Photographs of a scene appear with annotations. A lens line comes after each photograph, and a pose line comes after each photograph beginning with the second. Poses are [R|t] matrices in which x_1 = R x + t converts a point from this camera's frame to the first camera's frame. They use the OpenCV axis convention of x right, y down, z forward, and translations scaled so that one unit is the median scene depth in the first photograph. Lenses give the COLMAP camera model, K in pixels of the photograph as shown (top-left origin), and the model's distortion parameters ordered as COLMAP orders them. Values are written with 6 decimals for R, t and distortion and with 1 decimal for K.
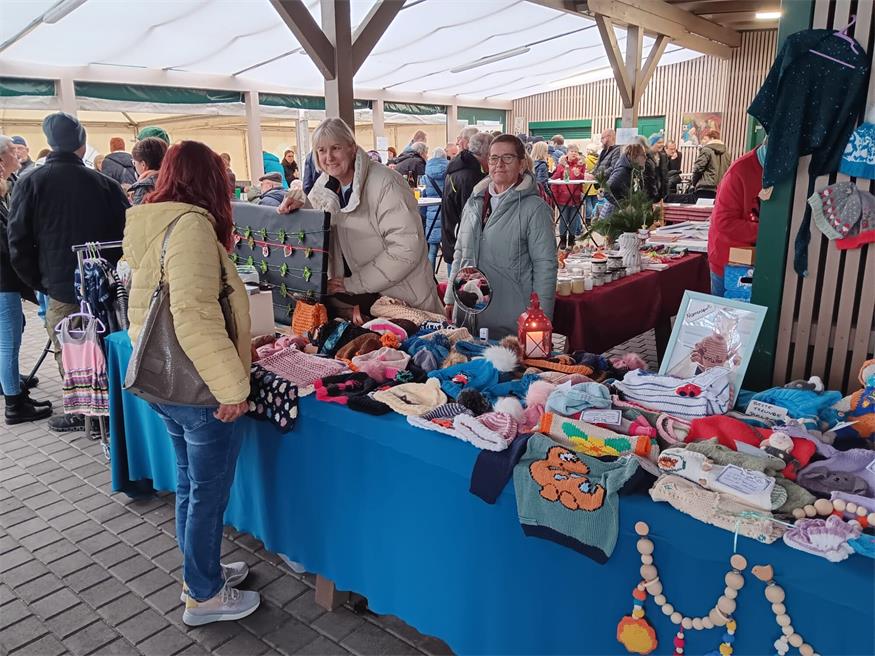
lens RADIAL K [[675.1, 0, 436.0], [0, 675.1, 328.9], [0, 0, 1]] dist [-0.001617, 0.001561]
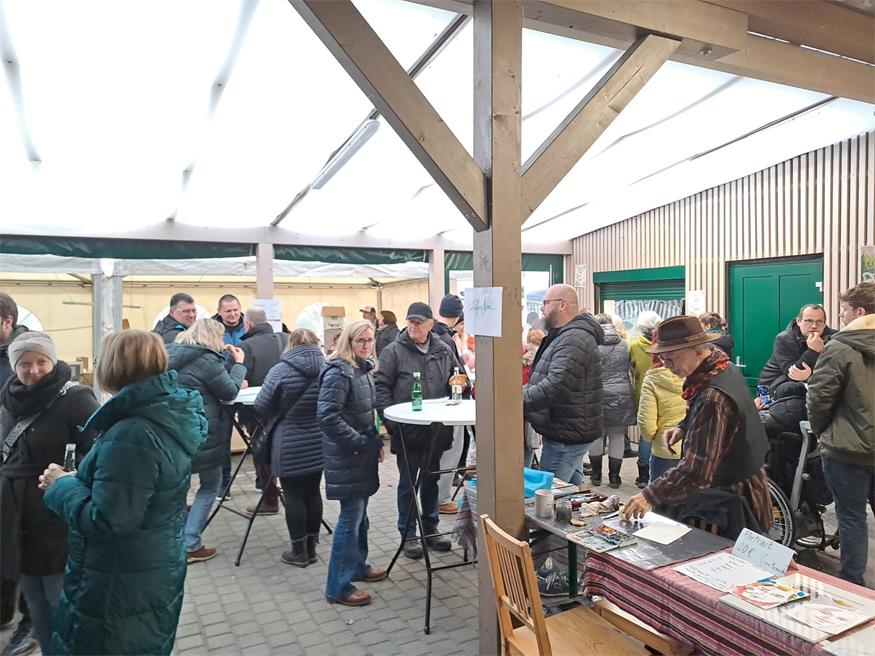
lens RADIAL K [[626.9, 0, 436.4], [0, 626.9, 326.4], [0, 0, 1]] dist [0.002907, 0.000037]
pose [[0.918650, 0.016334, -0.394736, 0.260812], [-0.100210, 0.976103, -0.192822, -0.150226], [0.382153, 0.216692, 0.898334, 0.498416]]
